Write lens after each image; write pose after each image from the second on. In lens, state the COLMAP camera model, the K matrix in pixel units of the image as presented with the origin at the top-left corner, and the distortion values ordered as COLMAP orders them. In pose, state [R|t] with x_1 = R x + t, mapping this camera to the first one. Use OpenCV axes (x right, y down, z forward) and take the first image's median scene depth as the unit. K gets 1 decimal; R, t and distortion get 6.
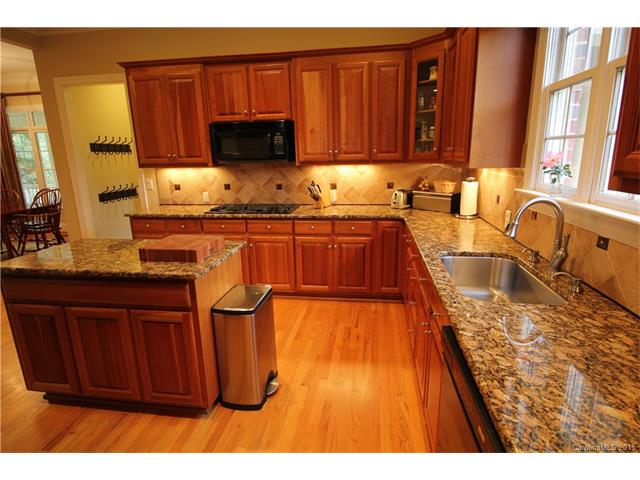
lens RADIAL K [[351.1, 0, 321.0], [0, 351.1, 237.3], [0, 0, 1]] dist [0.000543, -0.000813]
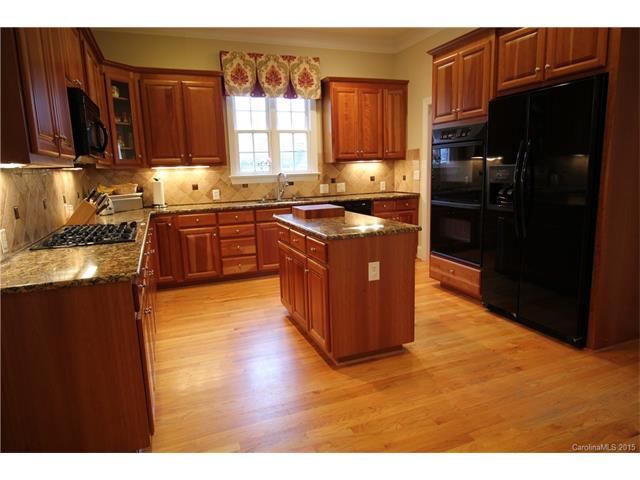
lens RADIAL K [[402.5, 0, 320.0], [0, 402.5, 240.0], [0, 0, 1]] dist [-0.002544, -0.000352]
pose [[-0.500089, -0.112356, 0.858655, -1.059027], [0.248970, 0.931030, 0.266829, -0.169301], [-0.829413, 0.347217, -0.437624, 1.030455]]
